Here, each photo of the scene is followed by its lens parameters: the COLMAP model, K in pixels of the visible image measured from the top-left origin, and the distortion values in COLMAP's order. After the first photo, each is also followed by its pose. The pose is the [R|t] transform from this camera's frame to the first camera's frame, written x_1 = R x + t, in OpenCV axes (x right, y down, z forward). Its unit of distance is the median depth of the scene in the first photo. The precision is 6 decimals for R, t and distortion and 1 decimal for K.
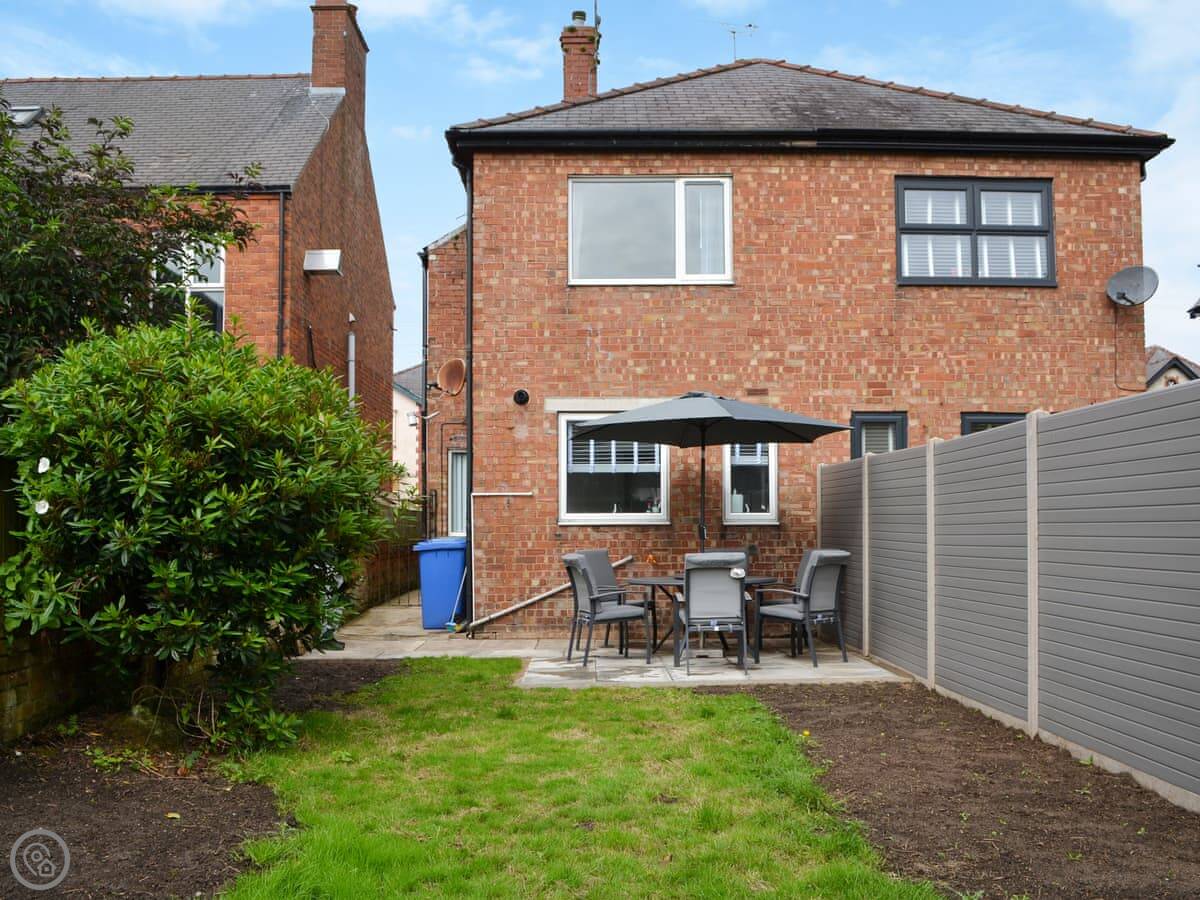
lens RADIAL K [[1081.9, 0, 601.6], [0, 1081.9, 494.5], [0, 0, 1]] dist [-0.082436, 0.006340]
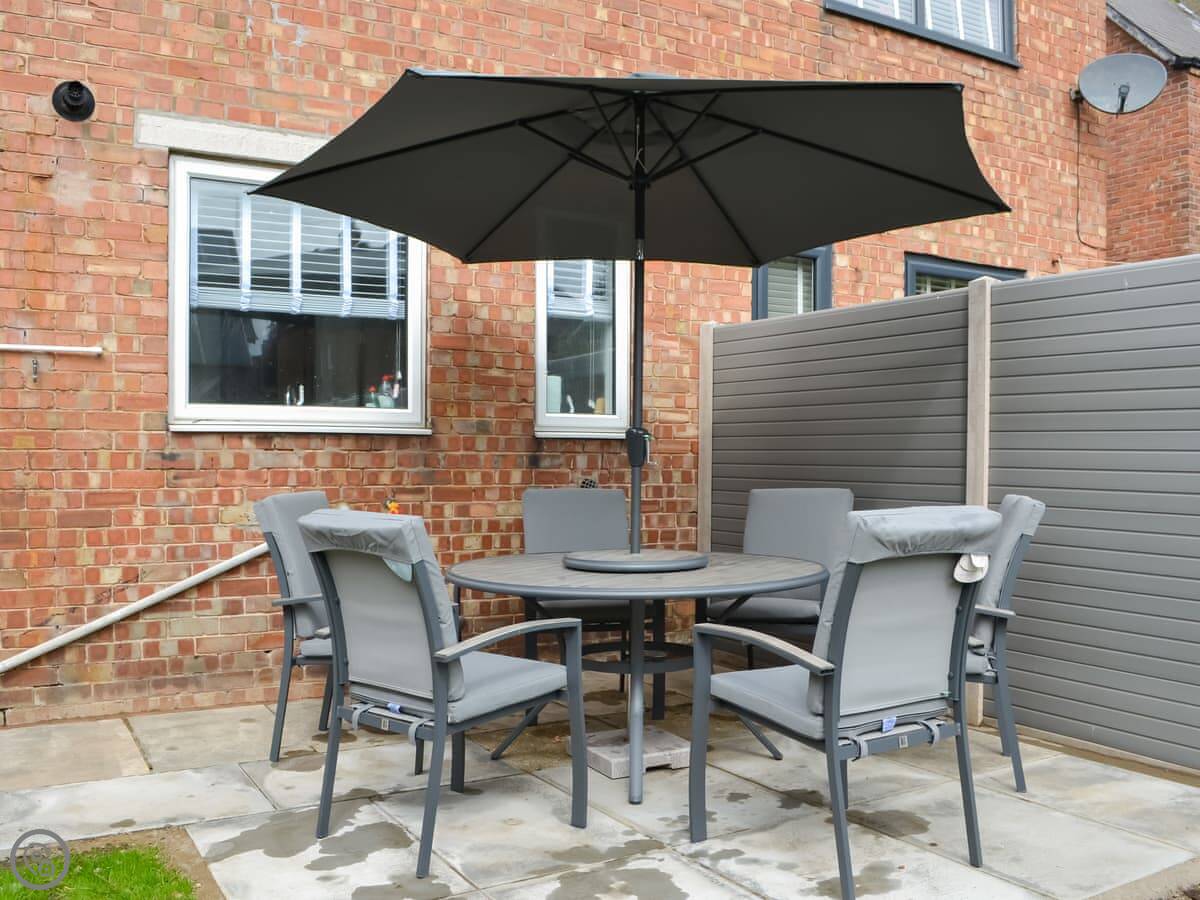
lens RADIAL K [[1081.9, 0, 601.6], [0, 1081.9, 494.5], [0, 0, 1]] dist [-0.082436, 0.006340]
pose [[0.870784, -0.009008, 0.491583, -0.095227], [-0.024182, 0.997837, 0.061120, 0.023364], [-0.491071, -0.065110, 0.868683, 0.571294]]
